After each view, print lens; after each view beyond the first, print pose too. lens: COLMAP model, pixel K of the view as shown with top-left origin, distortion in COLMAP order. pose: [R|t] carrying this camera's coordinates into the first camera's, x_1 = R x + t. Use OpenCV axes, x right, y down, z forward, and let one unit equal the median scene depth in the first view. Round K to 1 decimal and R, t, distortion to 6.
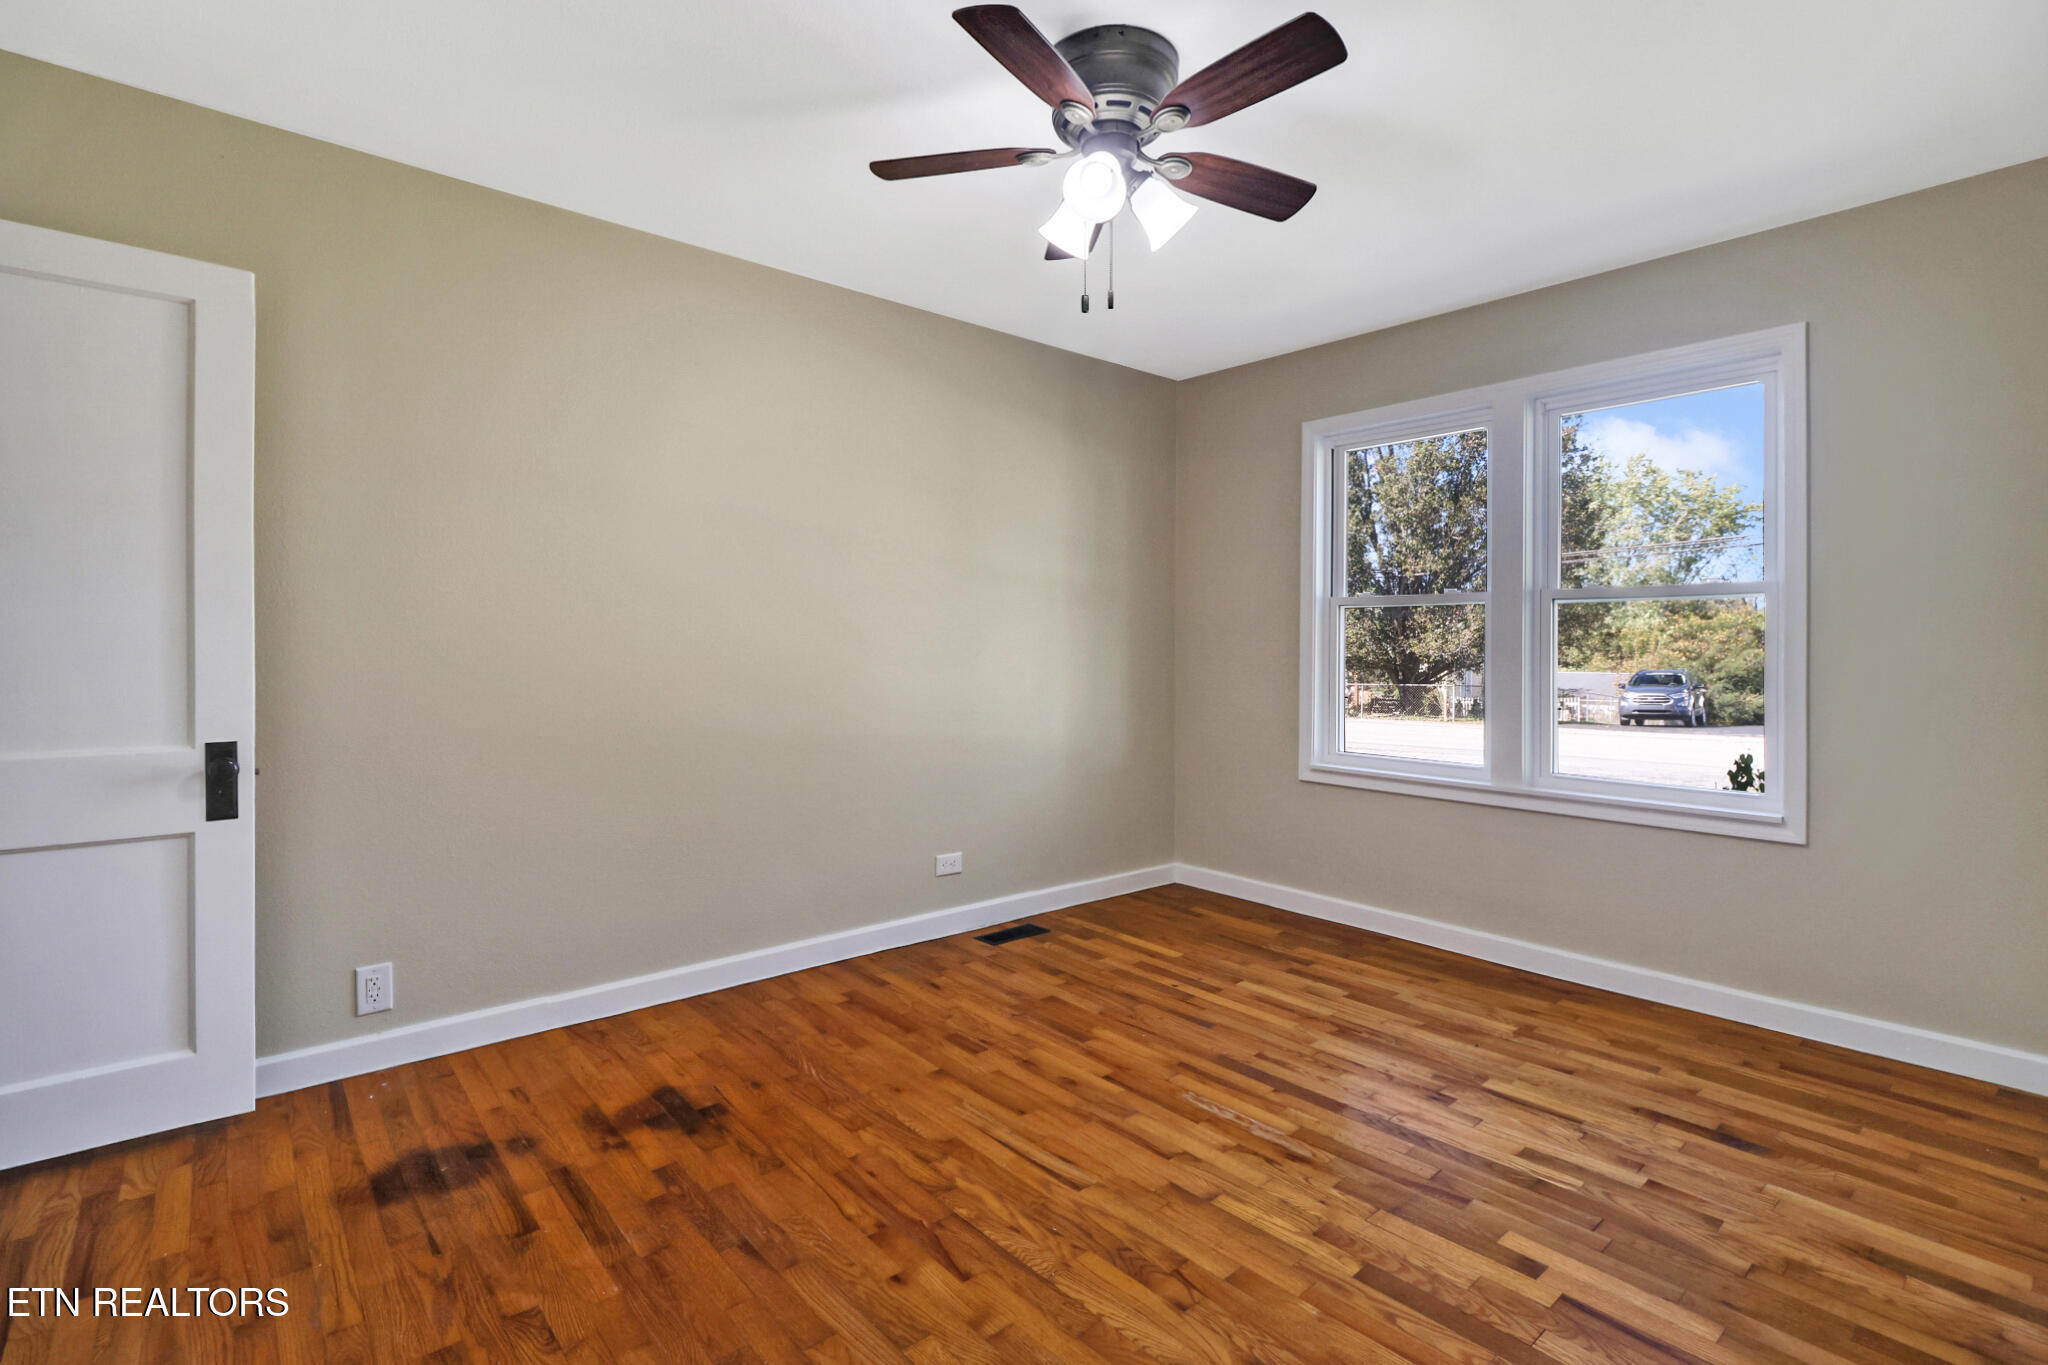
lens RADIAL K [[947.3, 0, 1019.0], [0, 947.3, 649.1], [0, 0, 1]] dist [-0.001865, -0.000166]
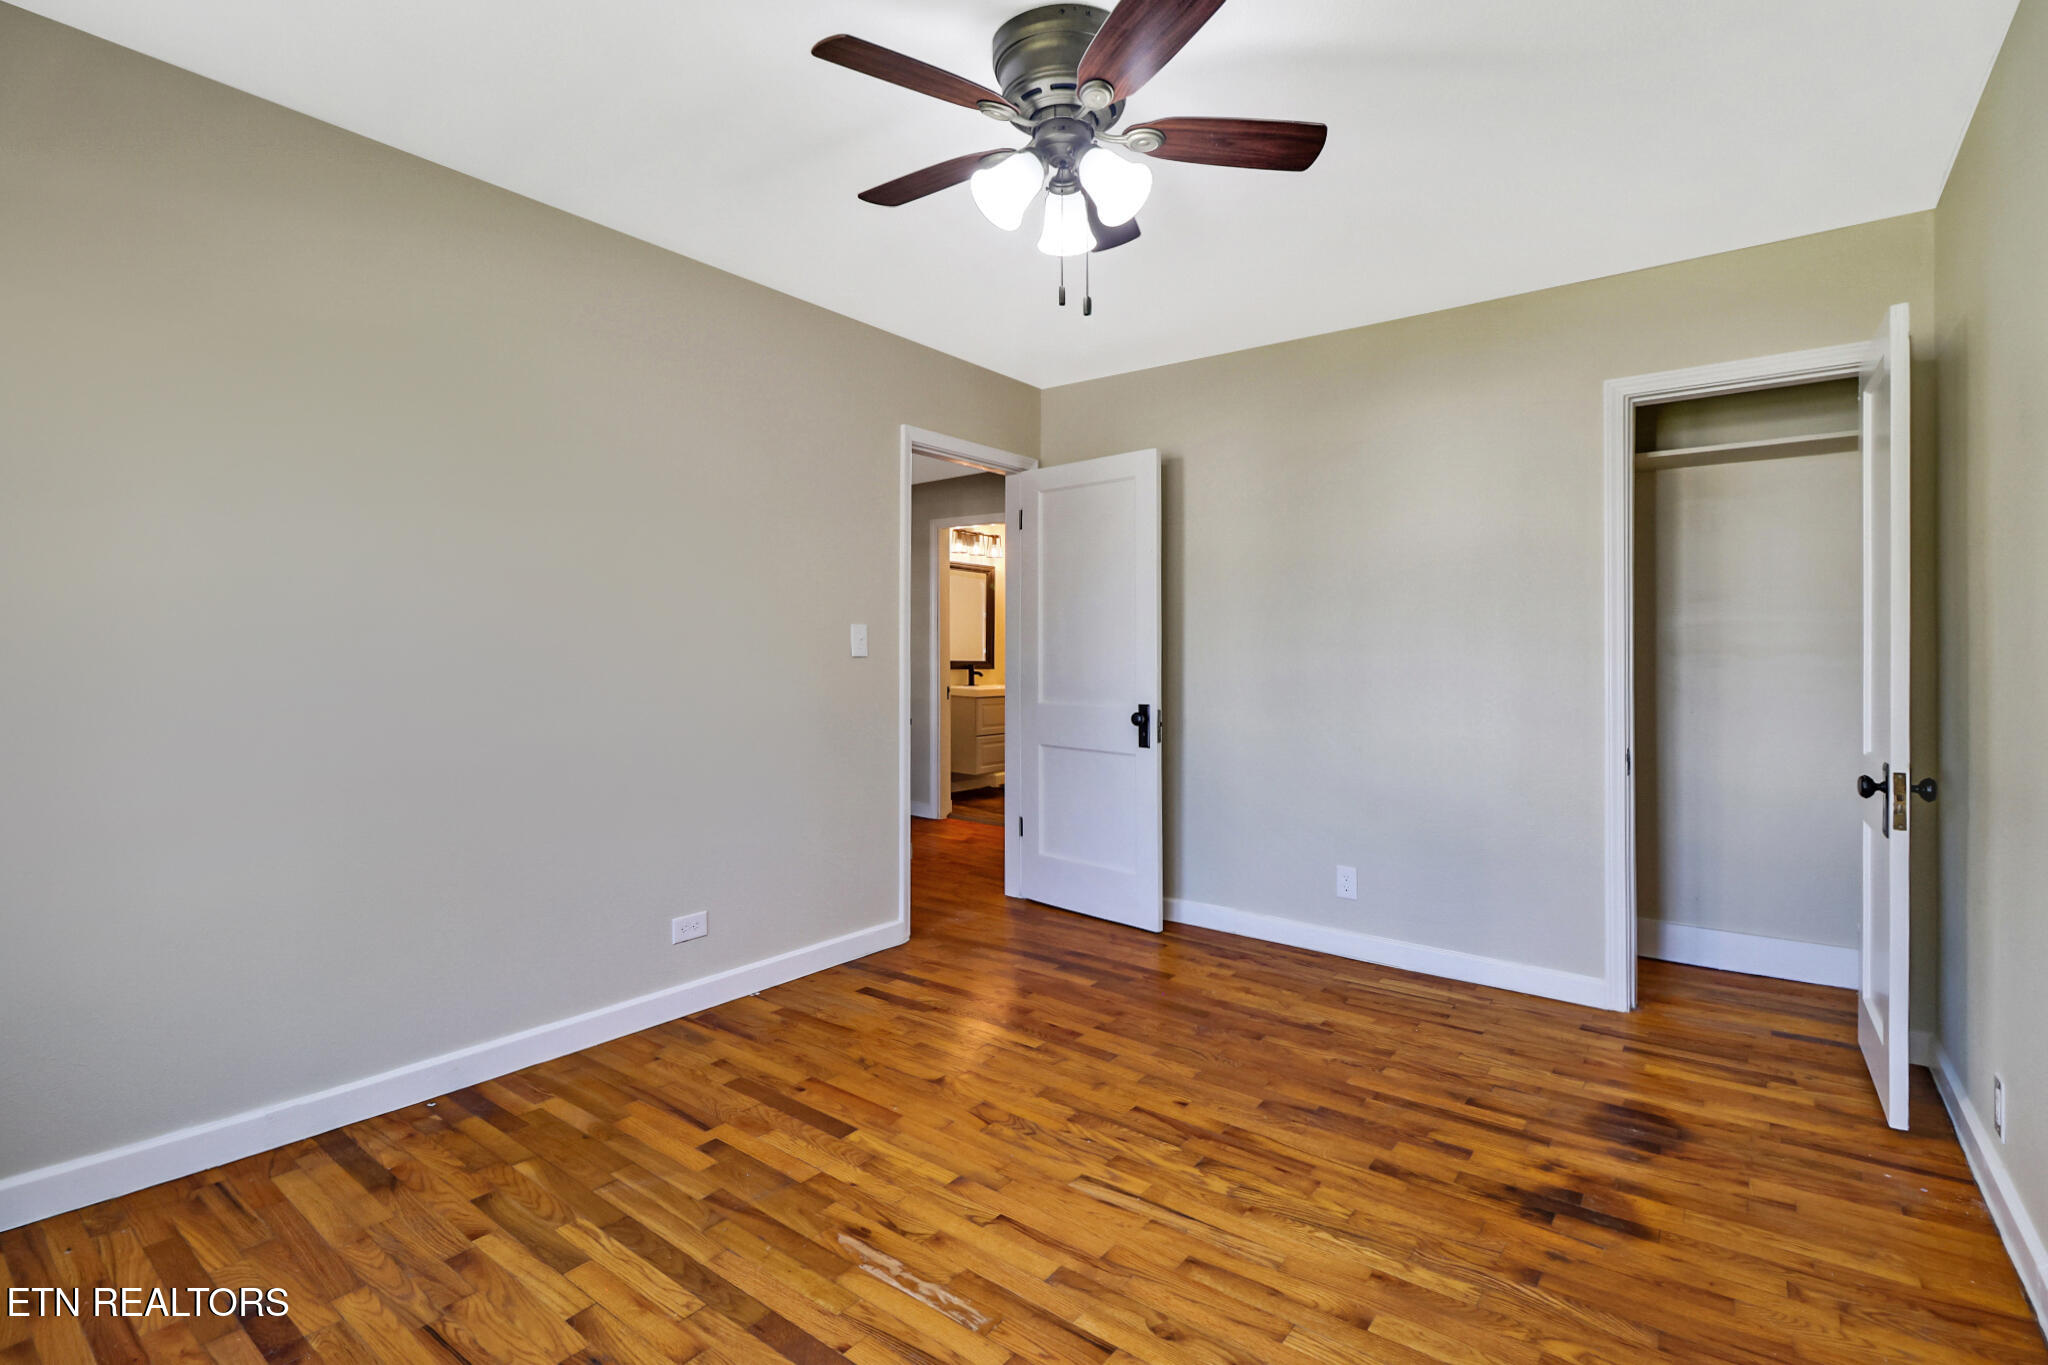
lens RADIAL K [[947.3, 0, 1019.0], [0, 947.3, 649.1], [0, 0, 1]] dist [-0.001865, -0.000166]
pose [[-0.975889, -0.014107, -0.217812, 0.366432], [-0.013352, 0.999899, -0.004937, -0.004727], [0.217859, -0.001910, -0.975978, 1.999221]]
